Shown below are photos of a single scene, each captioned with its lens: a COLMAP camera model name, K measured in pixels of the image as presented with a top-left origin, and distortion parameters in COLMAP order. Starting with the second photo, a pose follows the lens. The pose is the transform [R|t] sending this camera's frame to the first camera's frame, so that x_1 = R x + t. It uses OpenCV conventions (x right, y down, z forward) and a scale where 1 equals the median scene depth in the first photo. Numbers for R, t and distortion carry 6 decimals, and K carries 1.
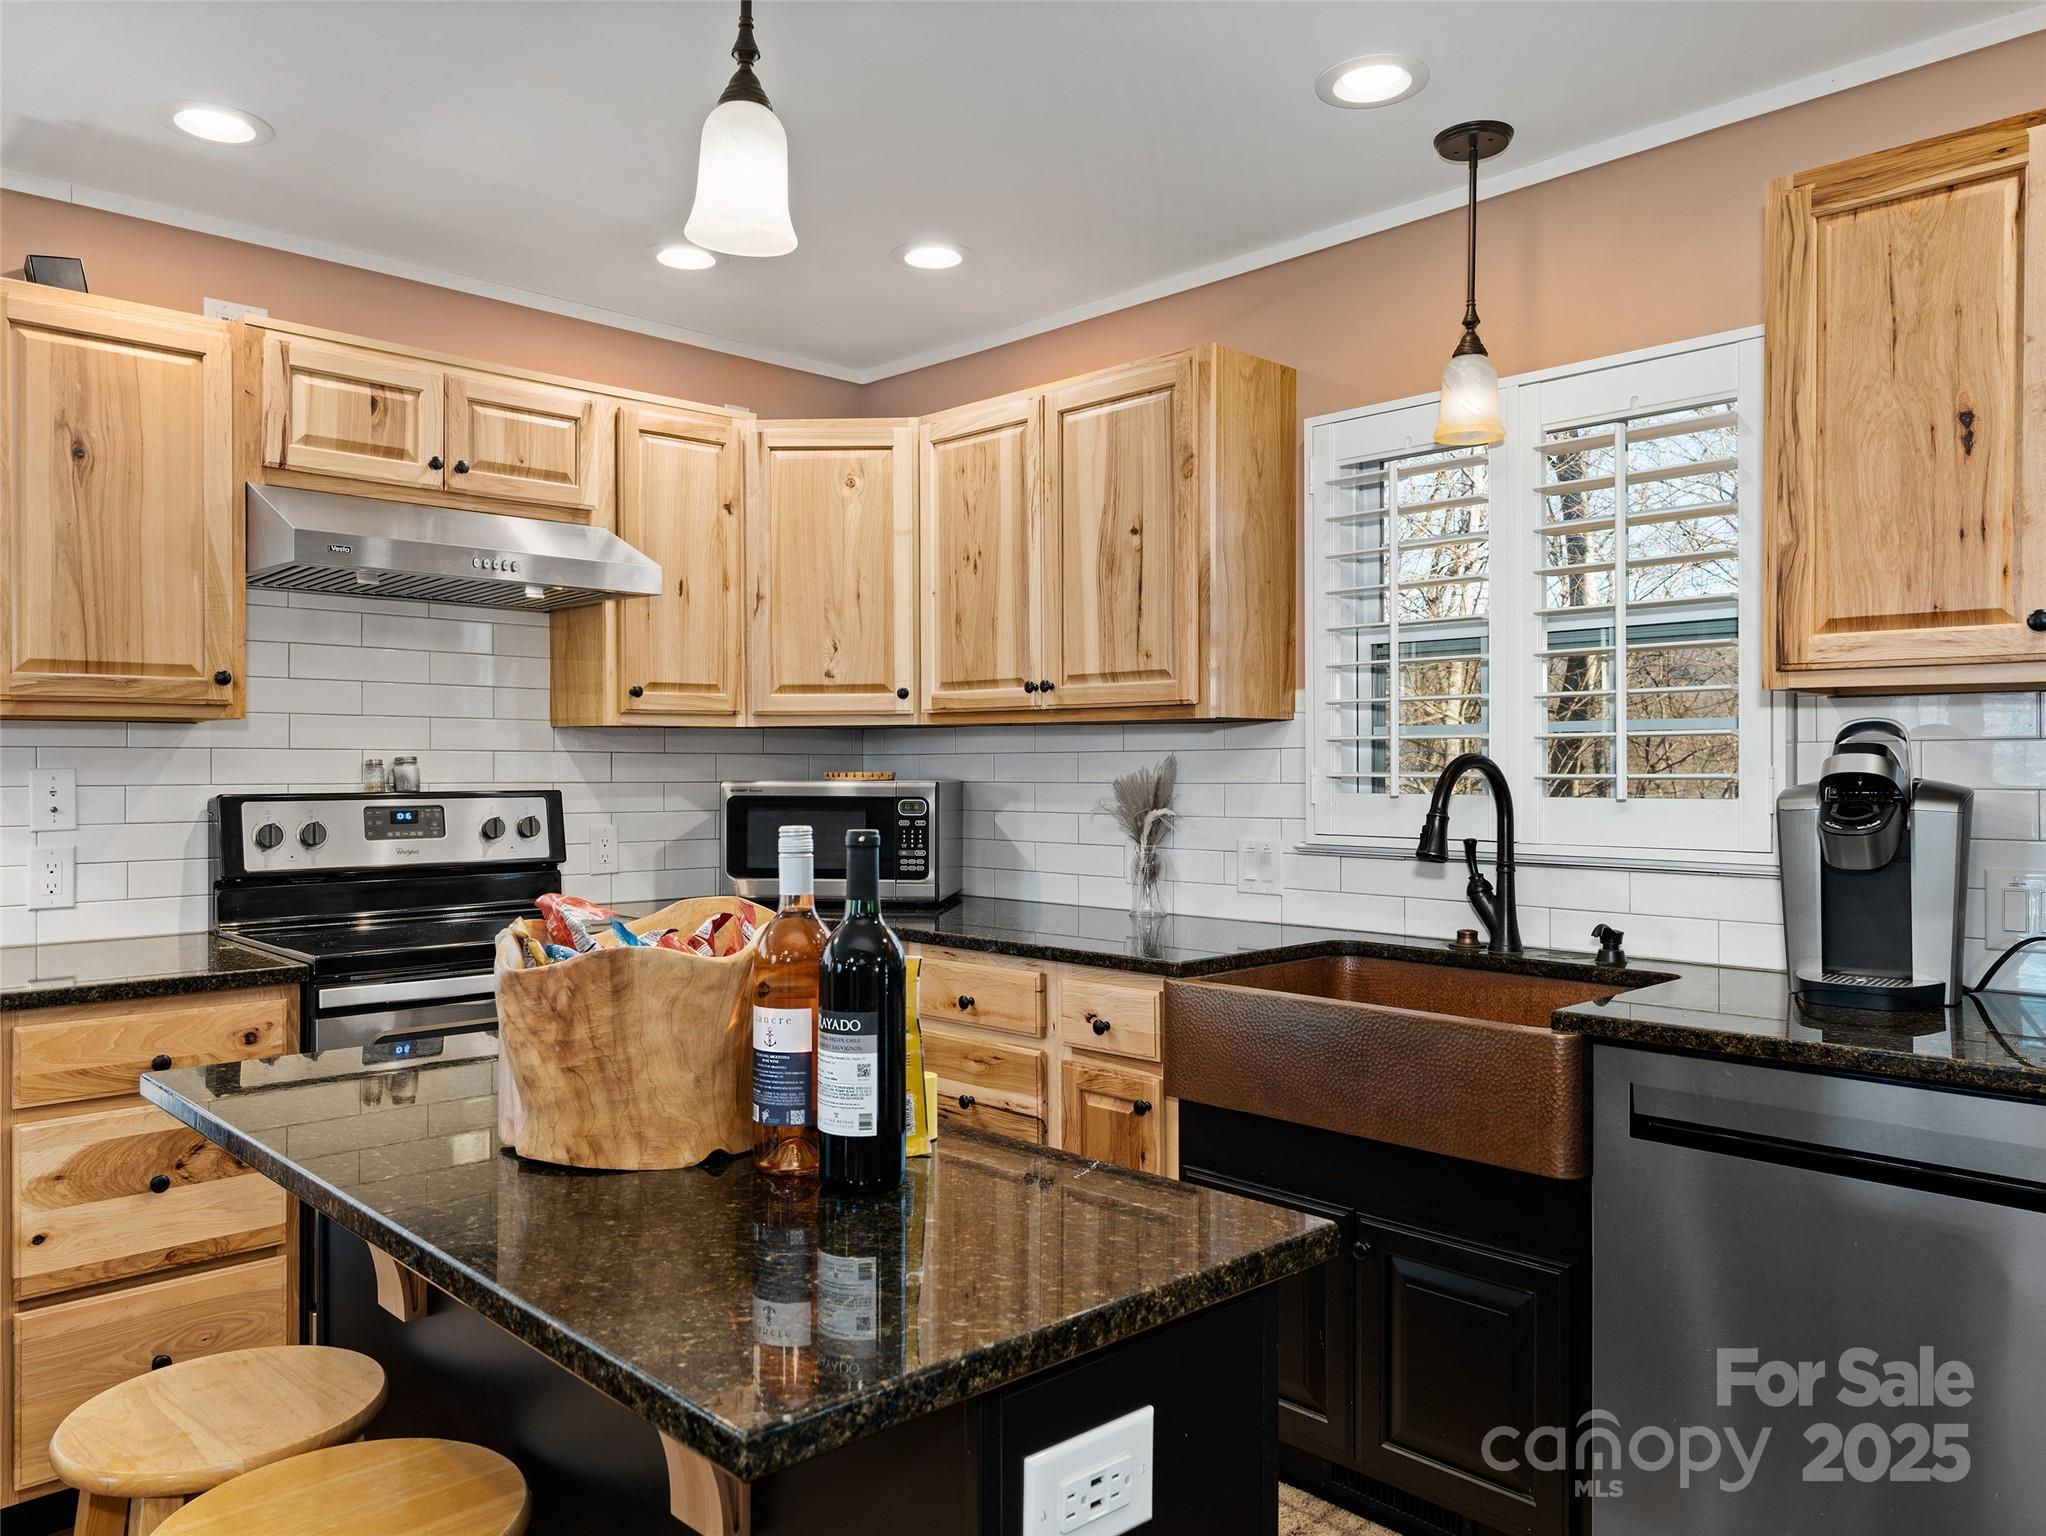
lens RADIAL K [[1440.7, 0, 1012.0], [0, 1440.7, 776.7], [0, 0, 1]] dist [0.001553, -0.002438]
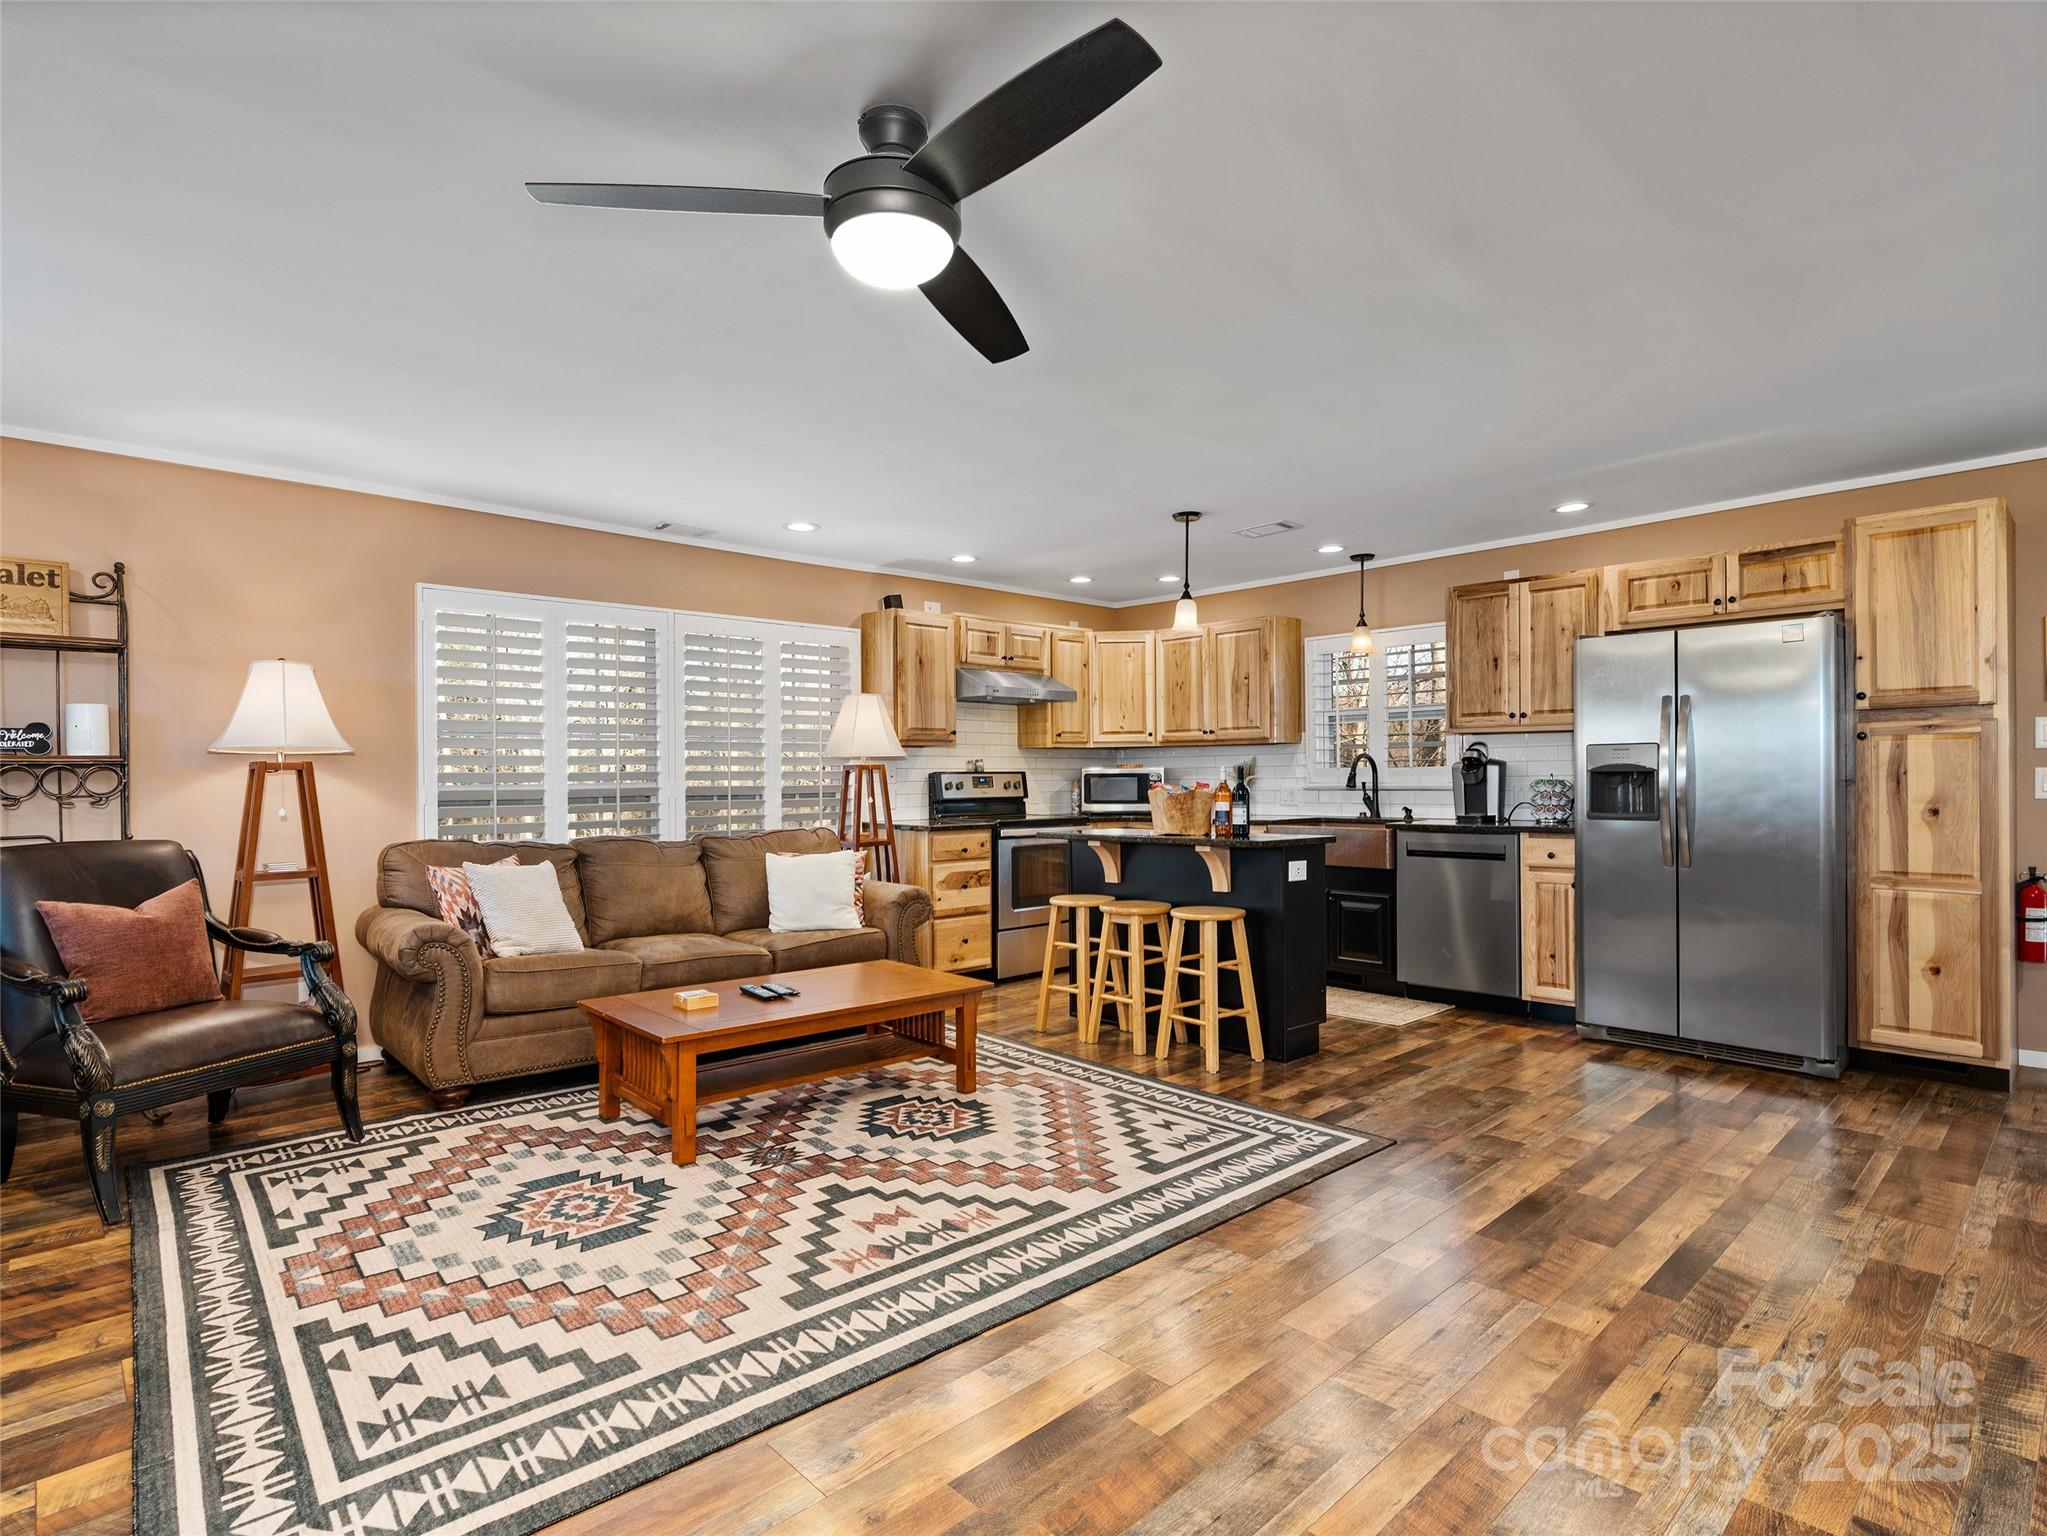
lens RADIAL K [[1044.6, 0, 1005.6], [0, 1044.6, 779.3], [0, 0, 1]] dist [-0.014511, 0.005154]
pose [[0.999419, -0.007746, -0.033181, -0.331885], [0.007546, 0.999953, -0.006149, 0.041559], [0.033227, 0.005895, 0.999430, -1.114704]]
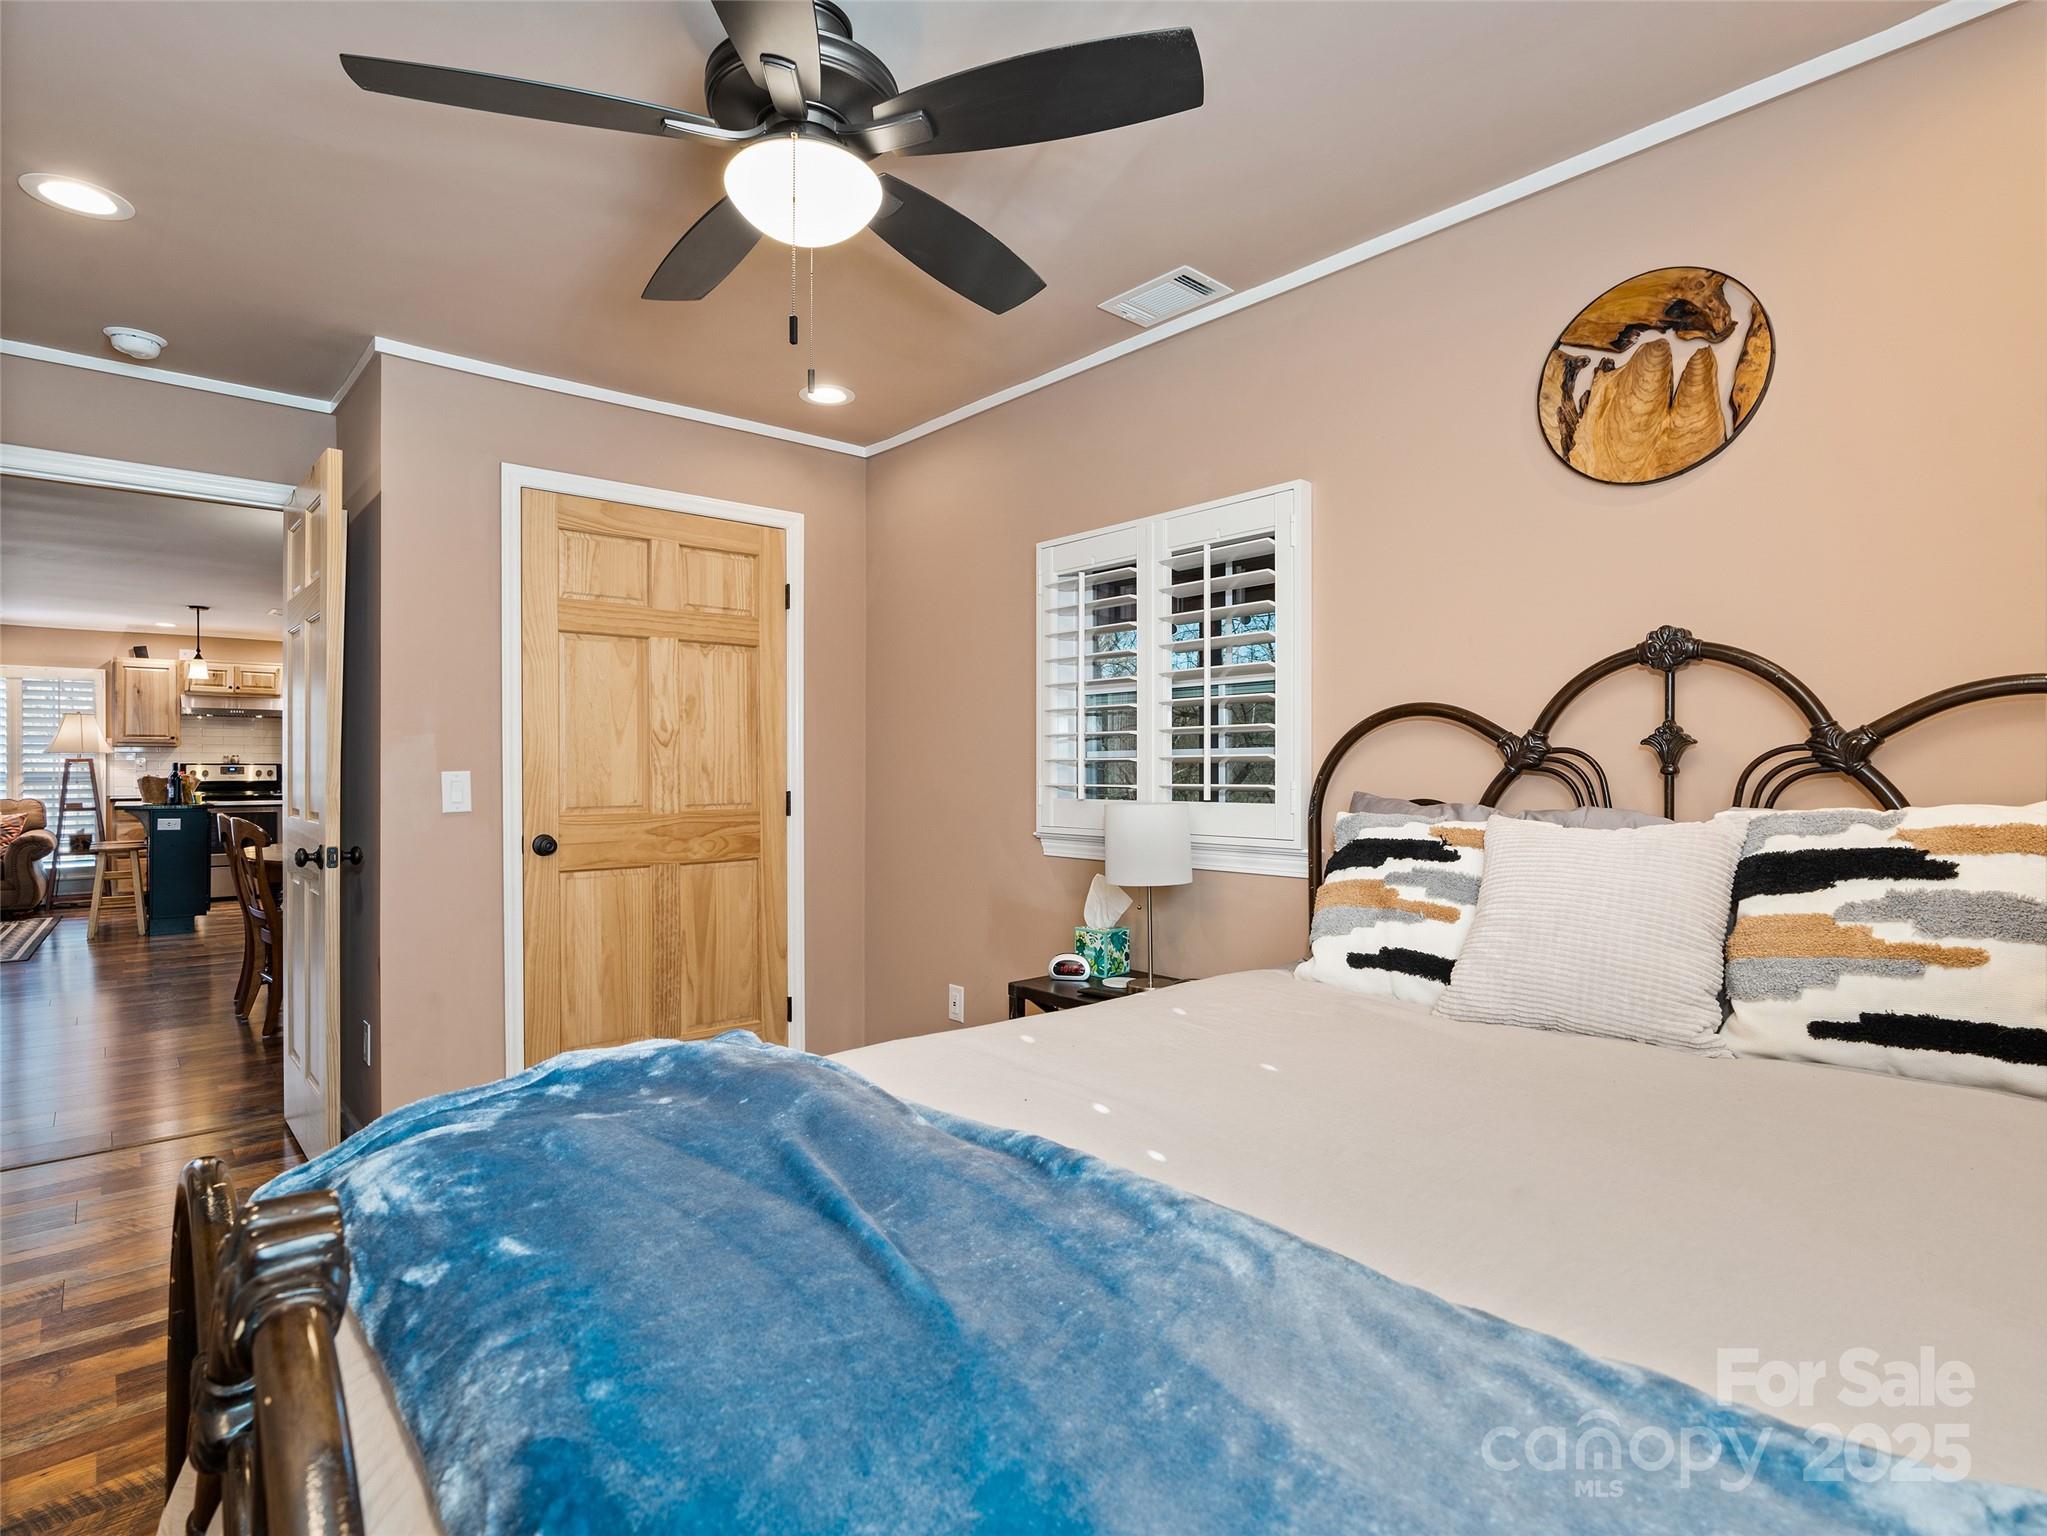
lens RADIAL K [[1044.6, 0, 1024.3], [0, 1044.6, 770.9], [0, 0, 1]] dist [-0.014511, 0.005154]
pose [[0.999175, 0.002719, -0.040530, 2.124247], [-0.002795, 0.999994, -0.001830, 0.033516], [0.040525, 0.001942, 0.999177, -2.031414]]
